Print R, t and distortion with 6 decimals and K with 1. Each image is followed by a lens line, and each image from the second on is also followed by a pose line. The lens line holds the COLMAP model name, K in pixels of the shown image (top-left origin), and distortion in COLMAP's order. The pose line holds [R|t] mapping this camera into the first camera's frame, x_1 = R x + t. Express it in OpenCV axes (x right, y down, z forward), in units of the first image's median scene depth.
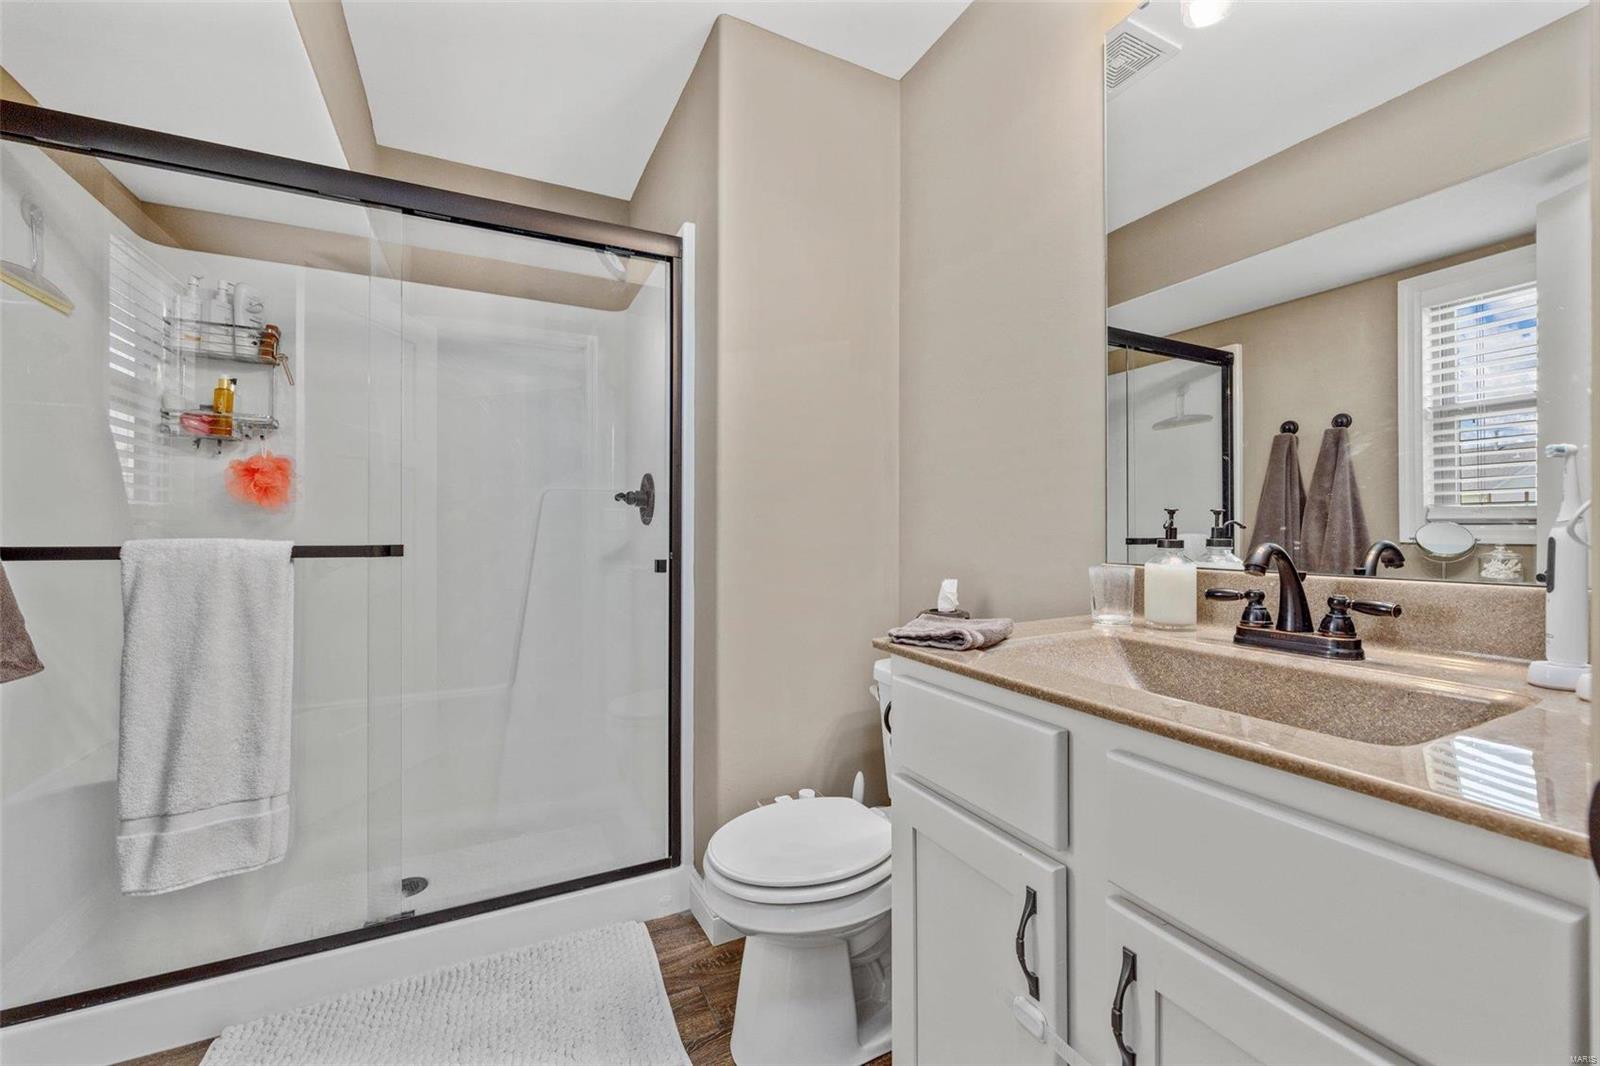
lens RADIAL K [[632.9, 0, 795.6], [0, 632.9, 527.9], [0, 0, 1]] dist [-0.008437, 0.001437]
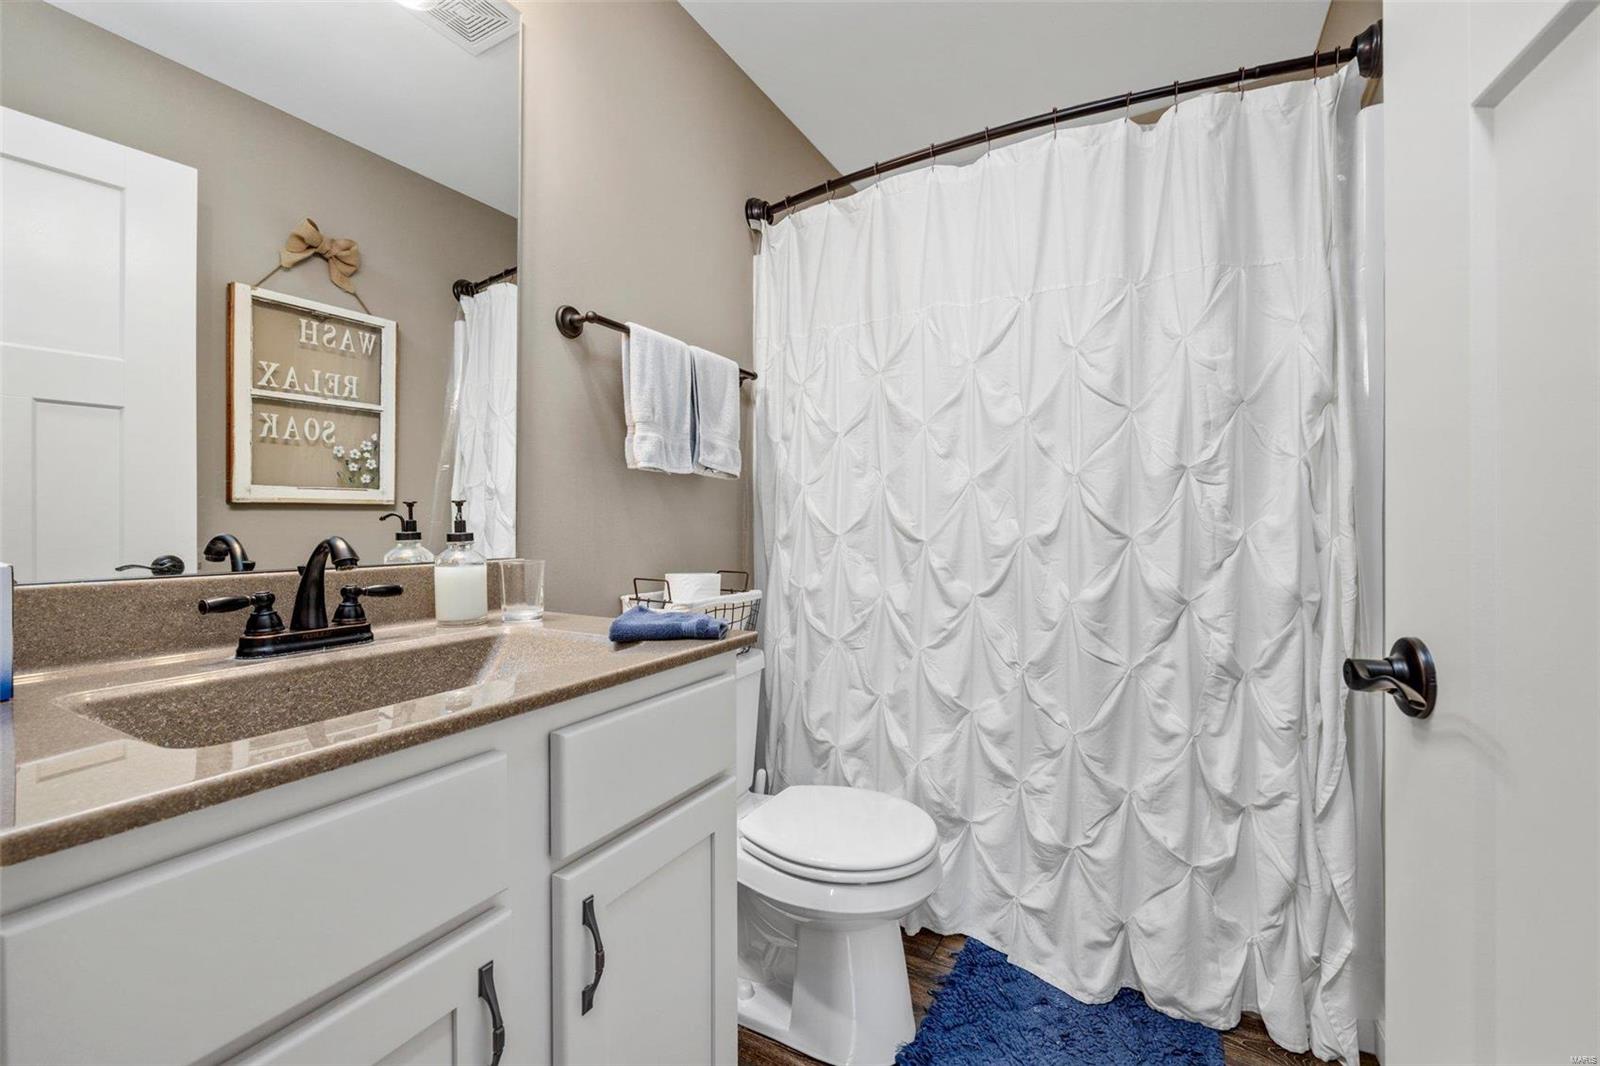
lens RADIAL K [[632.9, 0, 794.0], [0, 632.9, 523.9], [0, 0, 1]] dist [-0.008437, 0.001437]
pose [[-0.550754, 0.003575, 0.834660, -0.446263], [0.007360, 0.999973, 0.000574, 0.007211], [-0.834635, 0.006460, -0.550766, 0.936385]]
